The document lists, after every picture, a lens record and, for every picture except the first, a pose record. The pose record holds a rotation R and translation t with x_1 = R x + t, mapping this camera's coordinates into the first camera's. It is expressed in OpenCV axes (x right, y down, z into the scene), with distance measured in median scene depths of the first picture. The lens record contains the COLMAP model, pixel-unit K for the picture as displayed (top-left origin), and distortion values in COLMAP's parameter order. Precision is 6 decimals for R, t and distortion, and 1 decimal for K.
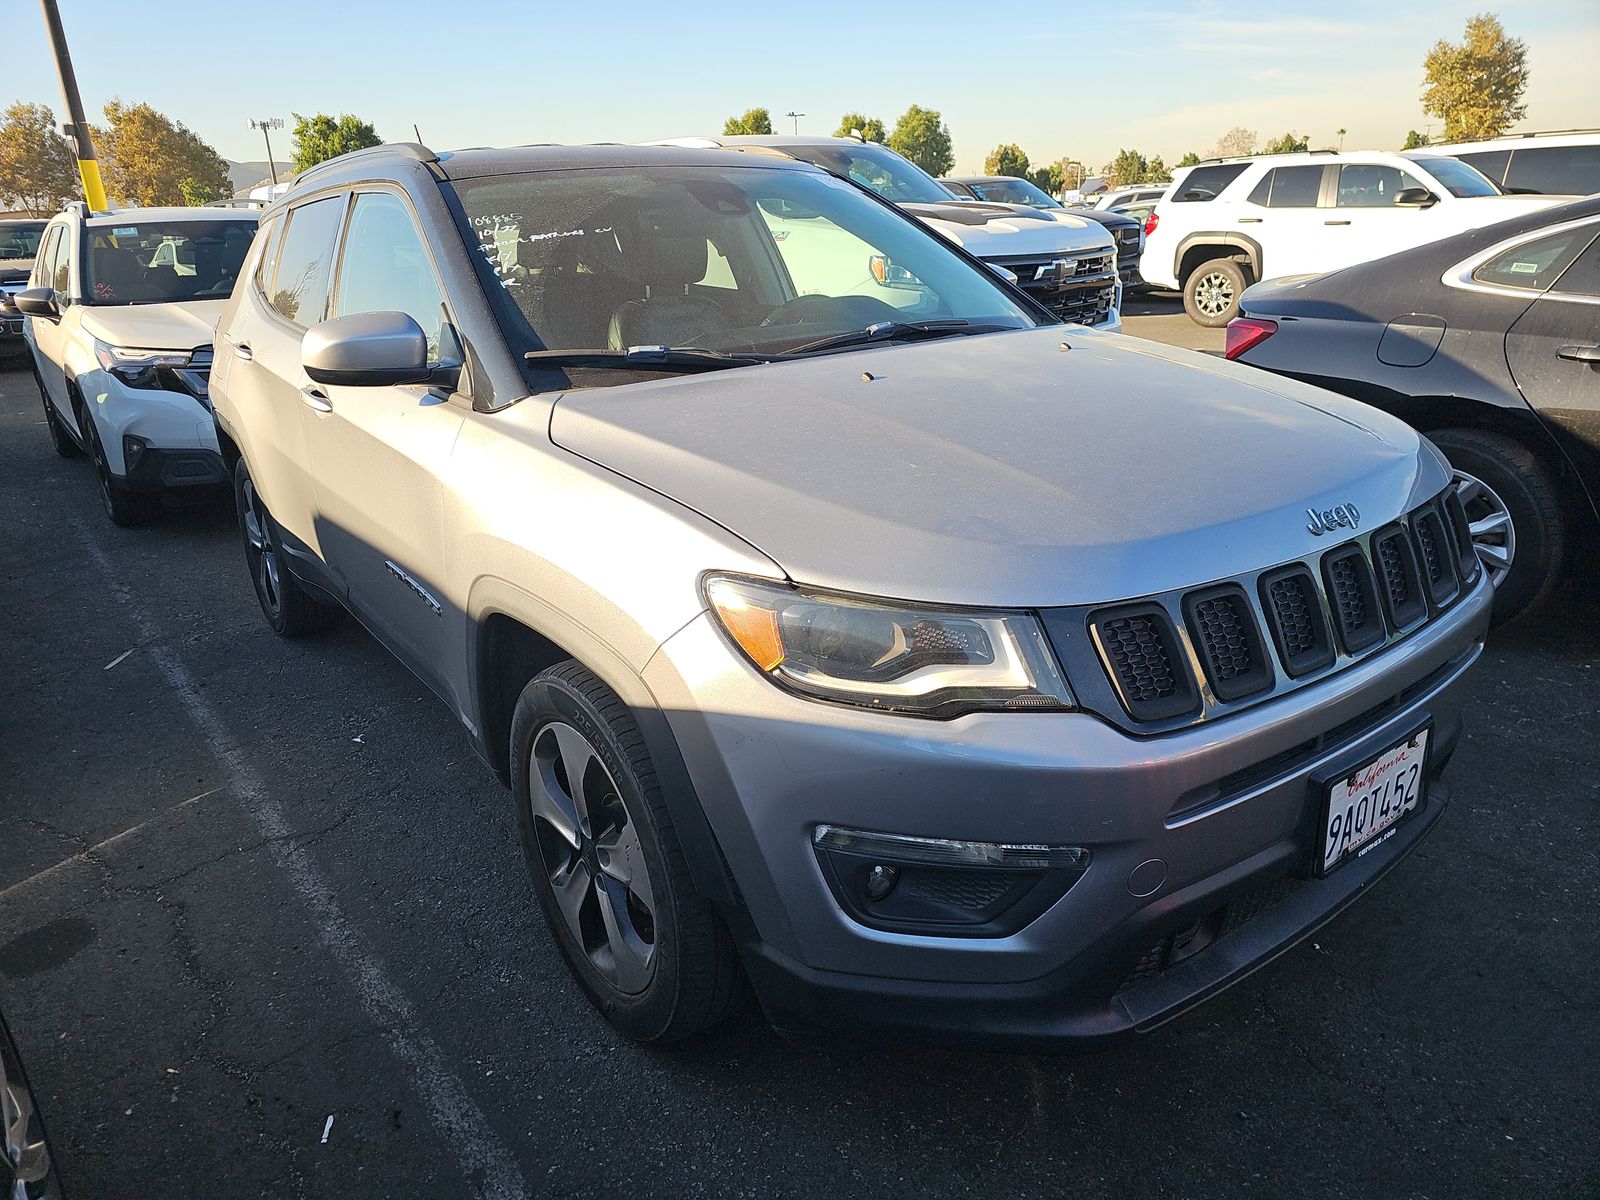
lens RADIAL K [[1055.2, 0, 802.3], [0, 1055.2, 589.8], [0, 0, 1]] dist [0.031833, -0.002773]
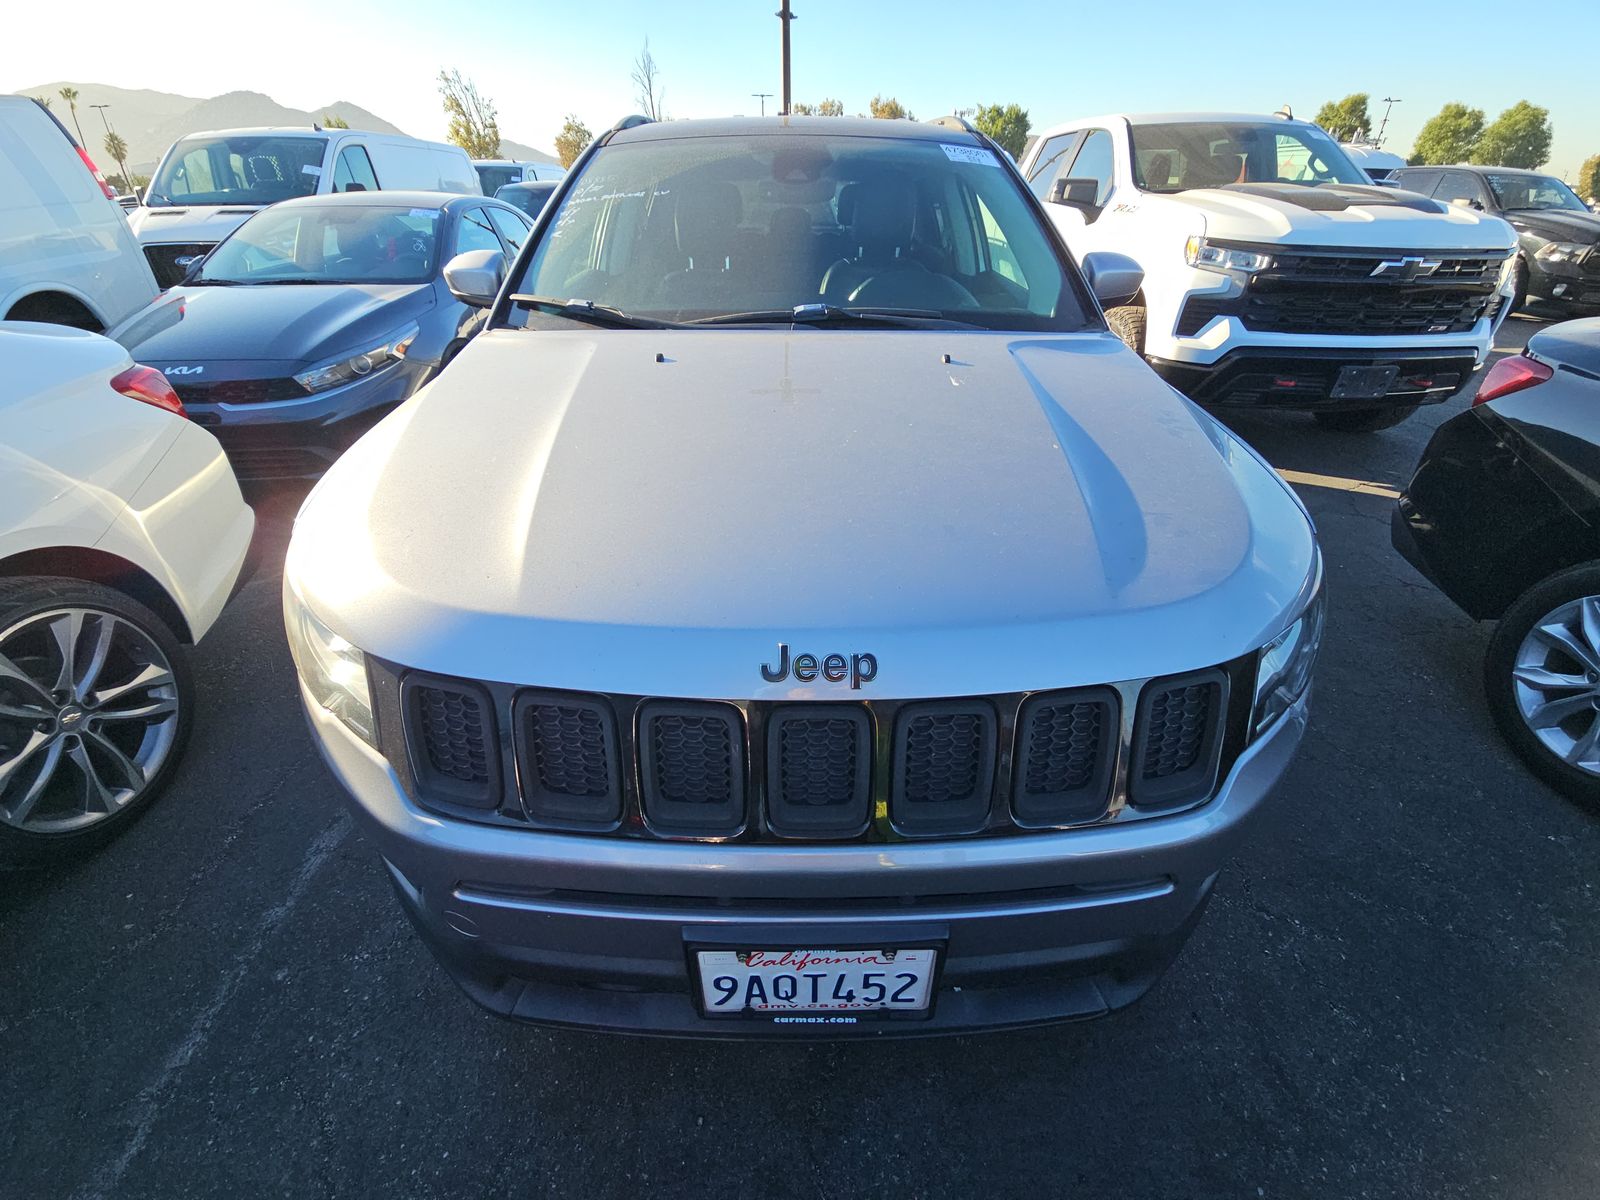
lens RADIAL K [[644.4, 0, 798.2], [0, 644.4, 608.7], [0, 0, 1]] dist [-0.008592, -0.001248]
pose [[0.801823, 0.357025, -0.479180, 0.182508], [-0.227690, 0.923937, 0.307404, -0.064365], [0.552483, -0.137379, 0.822125, 0.165892]]
